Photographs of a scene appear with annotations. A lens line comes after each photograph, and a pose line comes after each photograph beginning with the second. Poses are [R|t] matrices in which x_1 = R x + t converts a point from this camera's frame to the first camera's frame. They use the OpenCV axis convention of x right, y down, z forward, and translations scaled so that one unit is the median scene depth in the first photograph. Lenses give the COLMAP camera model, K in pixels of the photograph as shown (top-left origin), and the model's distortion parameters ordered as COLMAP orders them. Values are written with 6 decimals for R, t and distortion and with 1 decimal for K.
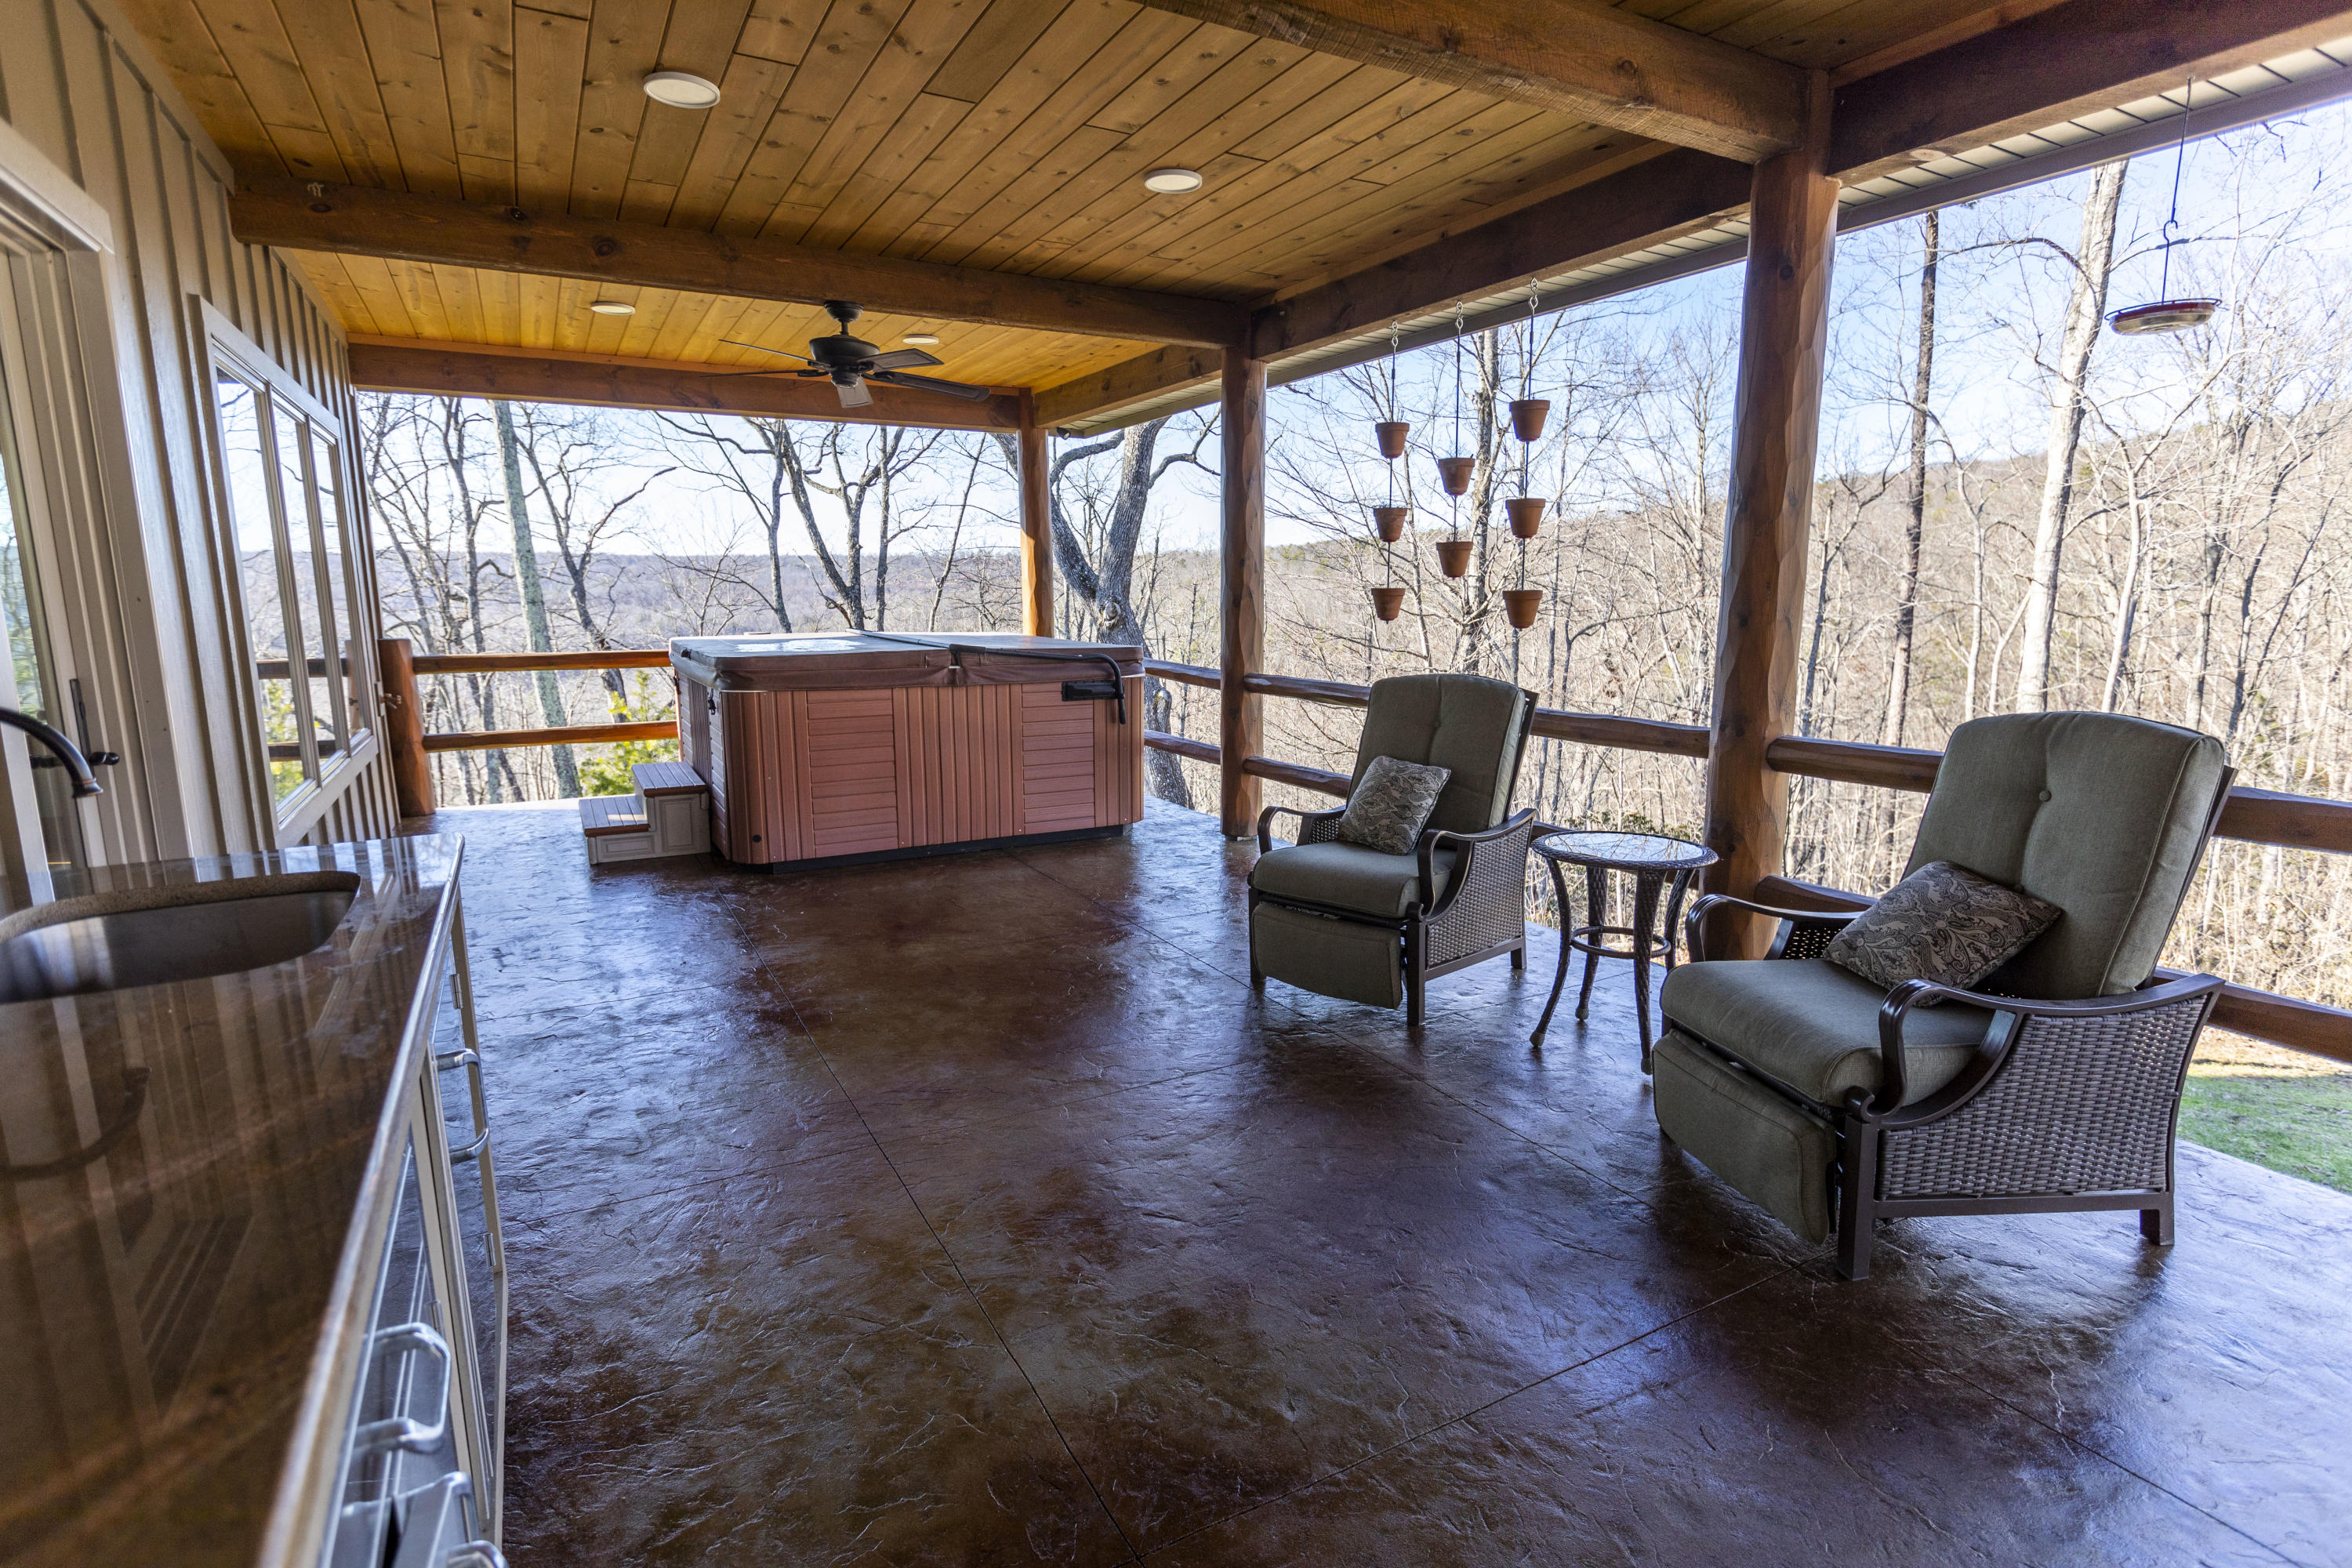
lens RADIAL K [[1161.8, 0, 1179.3], [0, 1161.8, 773.9], [0, 0, 1]] dist [-0.002527, -0.000299]
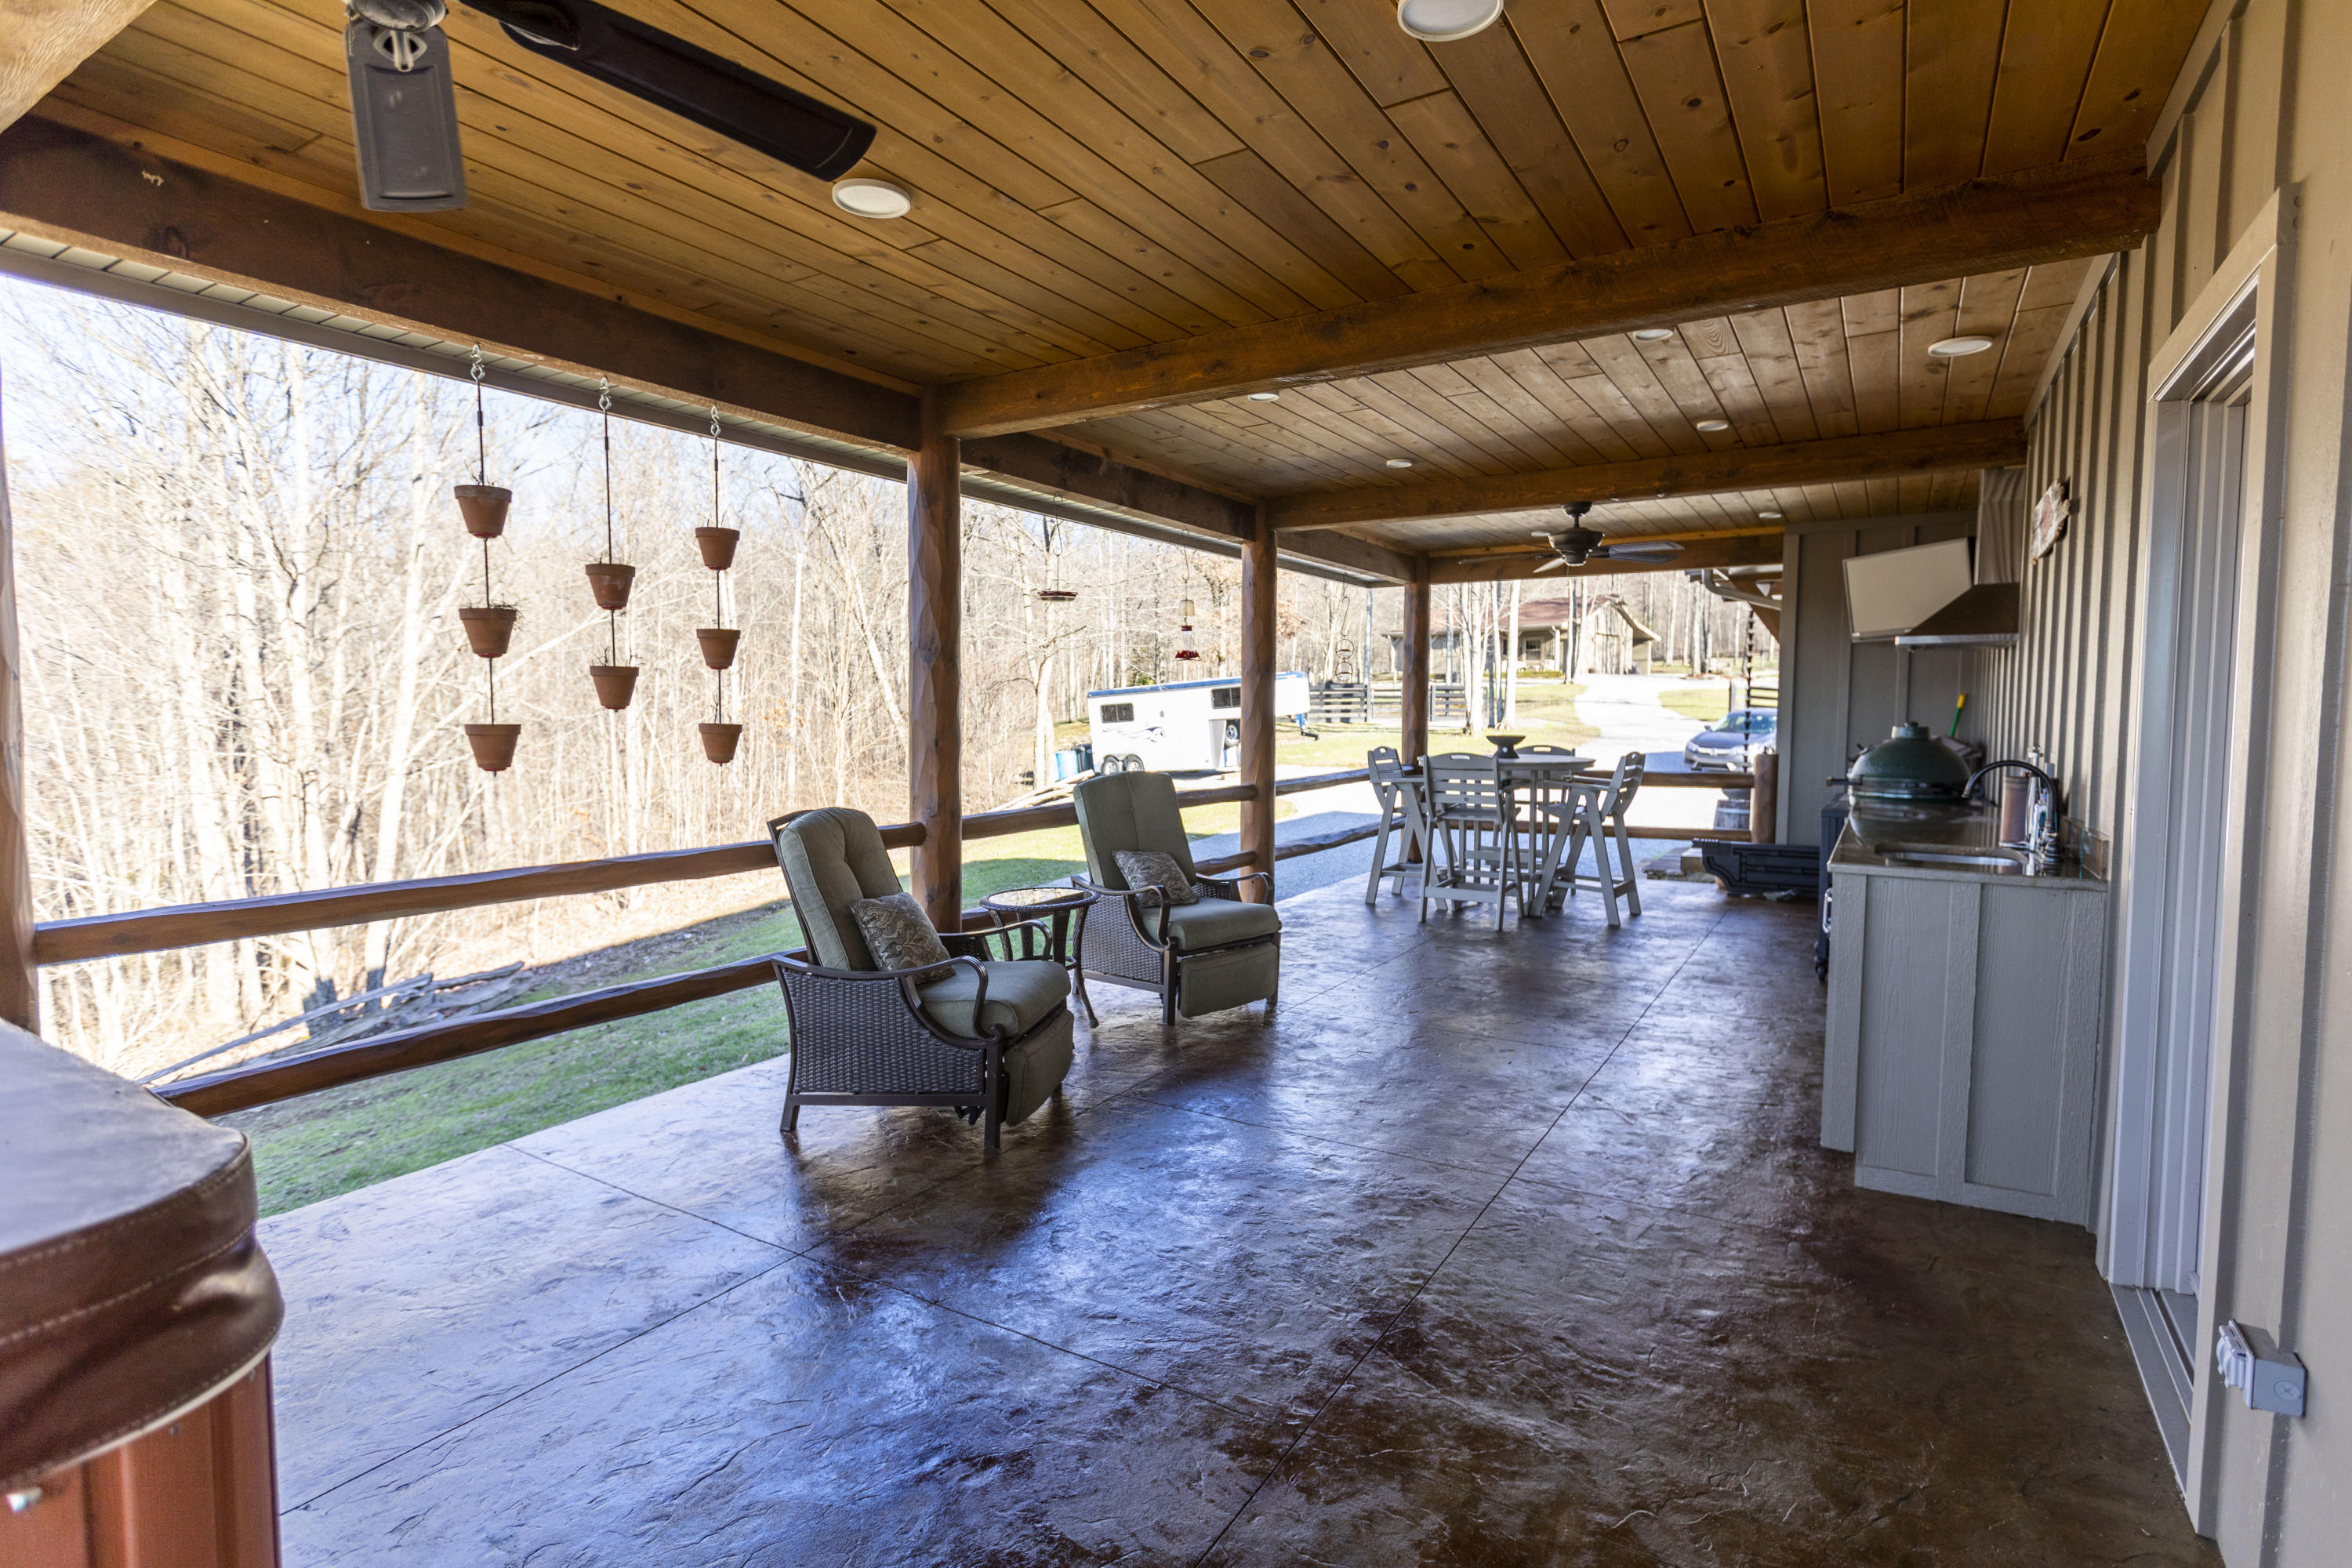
lens RADIAL K [[1161.8, 0, 1183.9], [0, 1161.8, 779.0], [0, 0, 1]] dist [-0.002527, -0.000299]
pose [[-0.499676, -0.056751, 0.864352, -0.576772], [0.132029, 0.981203, 0.140748, -0.158111], [-0.856092, 0.184448, -0.482790, 0.925249]]
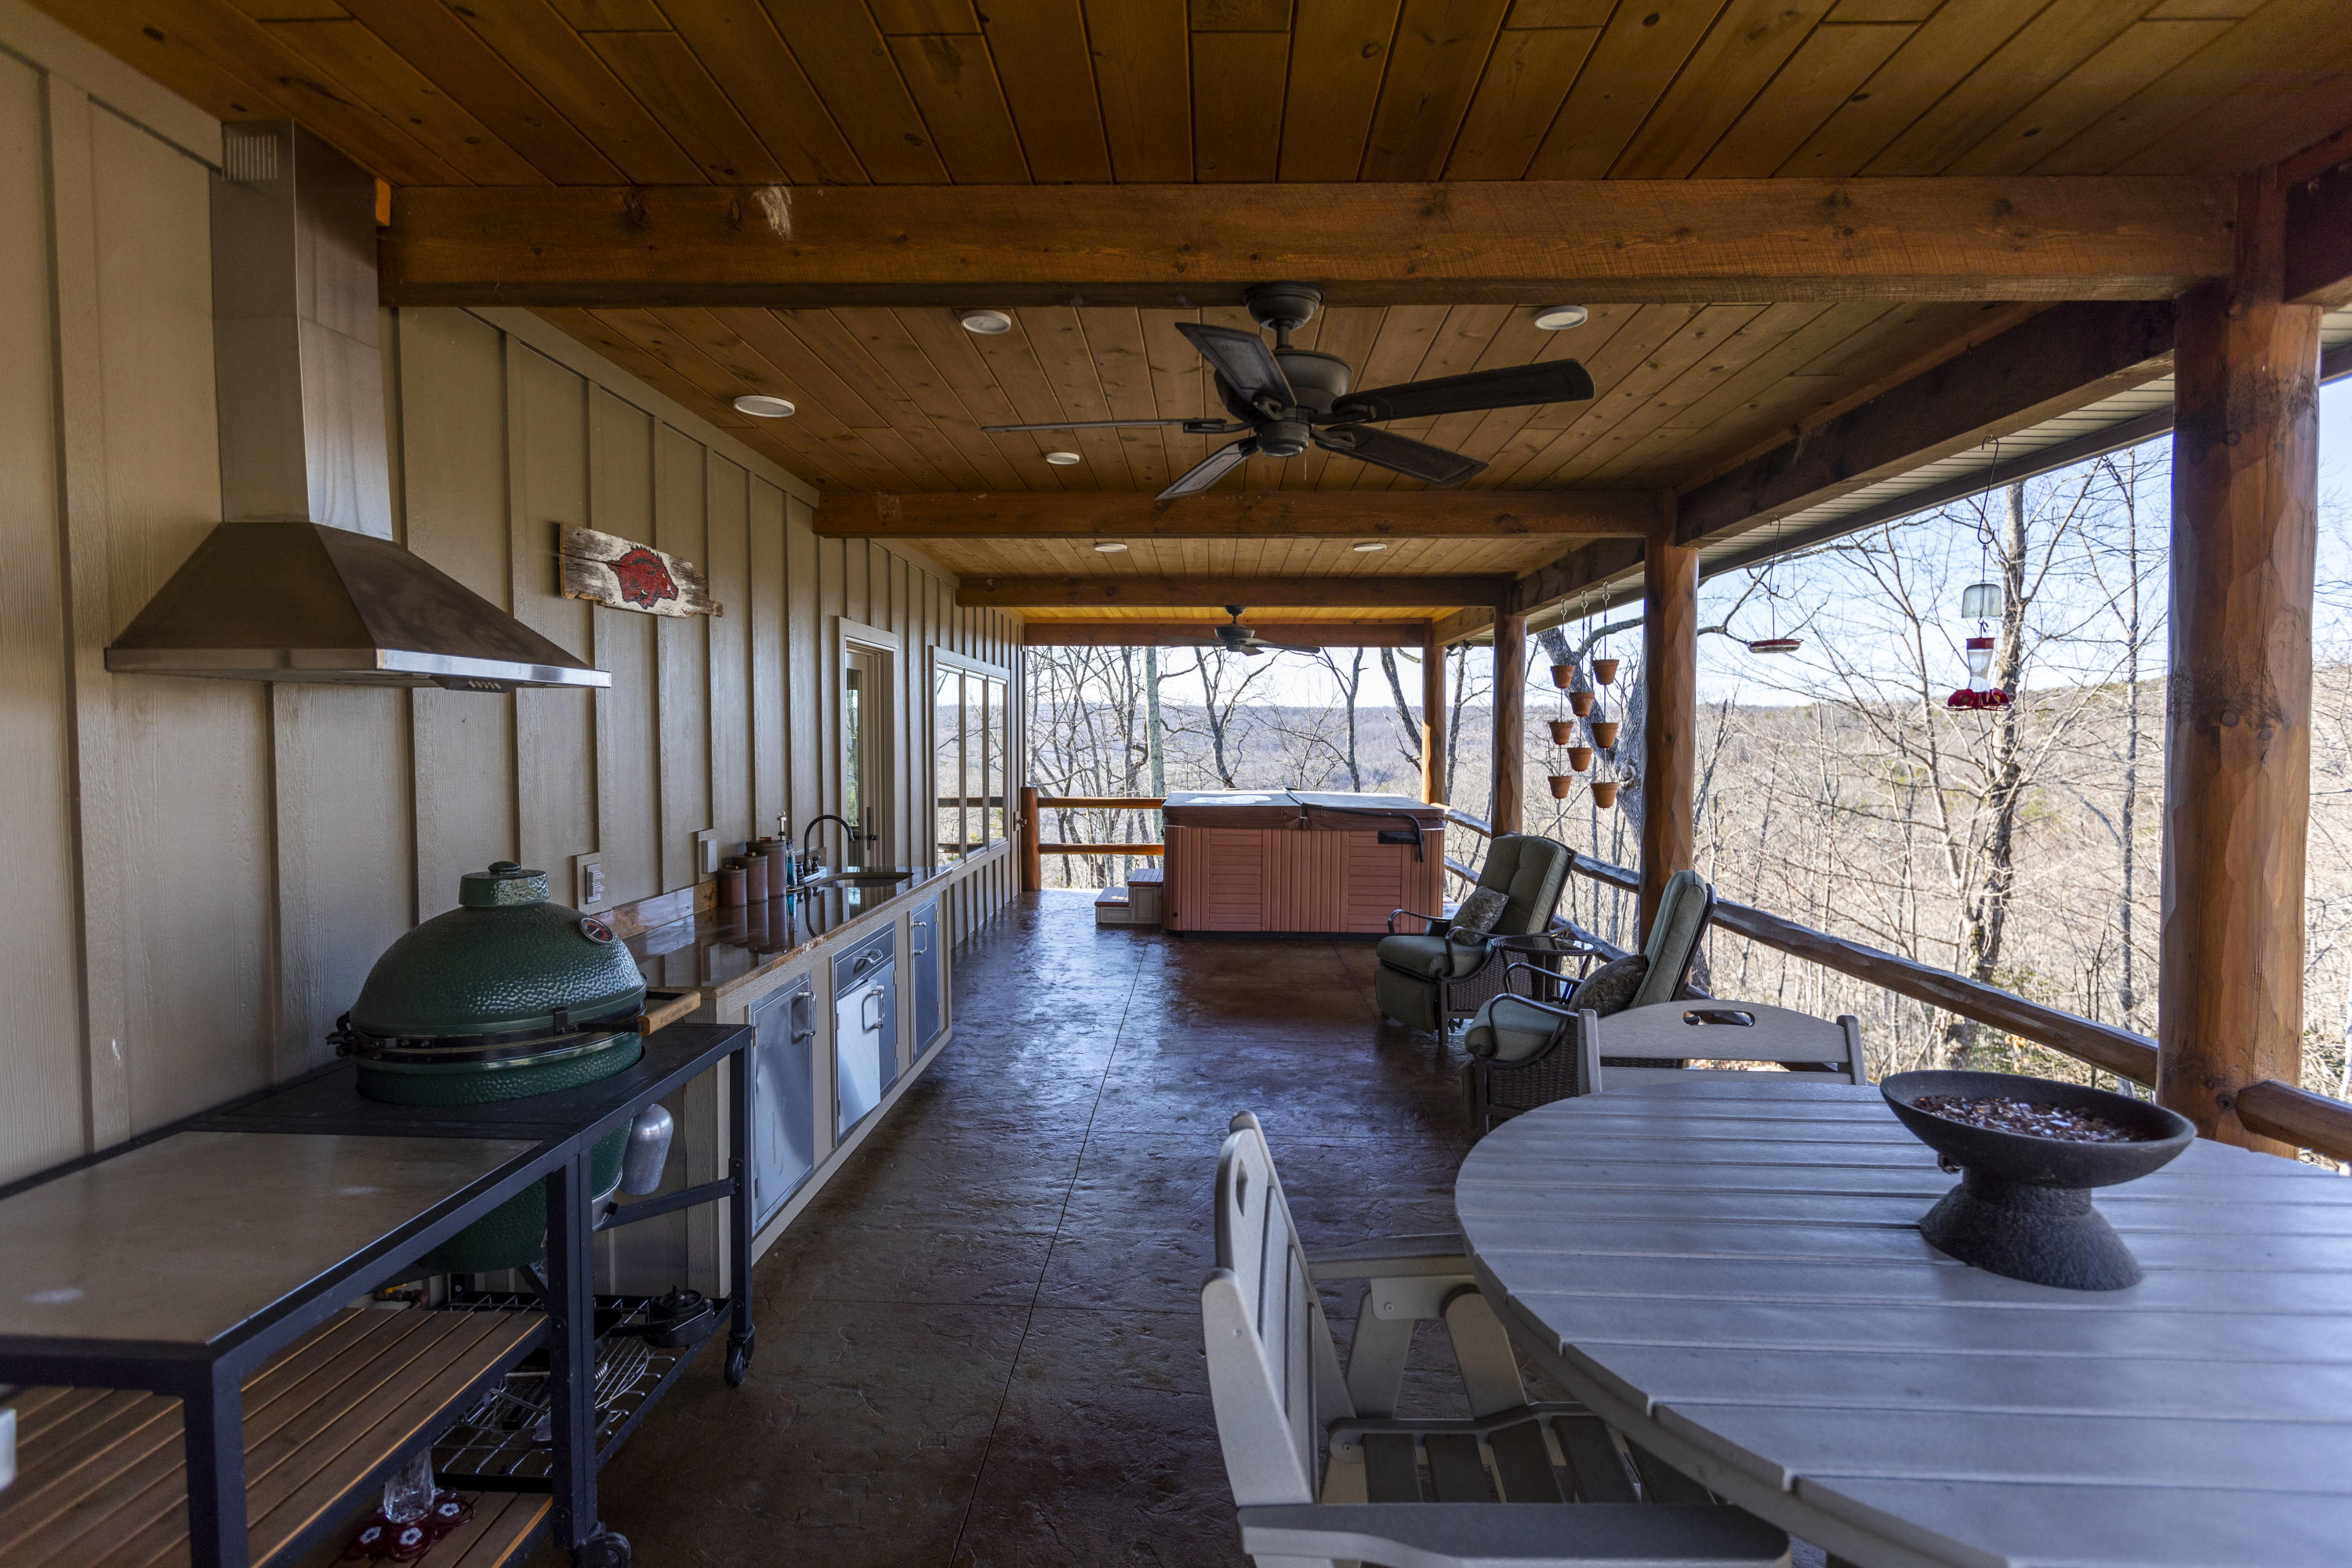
lens RADIAL K [[1161.8, 0, 1180.0], [0, 1161.8, 788.7], [0, 0, 1]] dist [-0.002527, -0.000299]
pose [[0.858916, 0.032498, -0.511084, 0.465347], [-0.090431, 0.991927, -0.088903, 0.023144], [0.504069, 0.122578, 0.854920, -0.423426]]
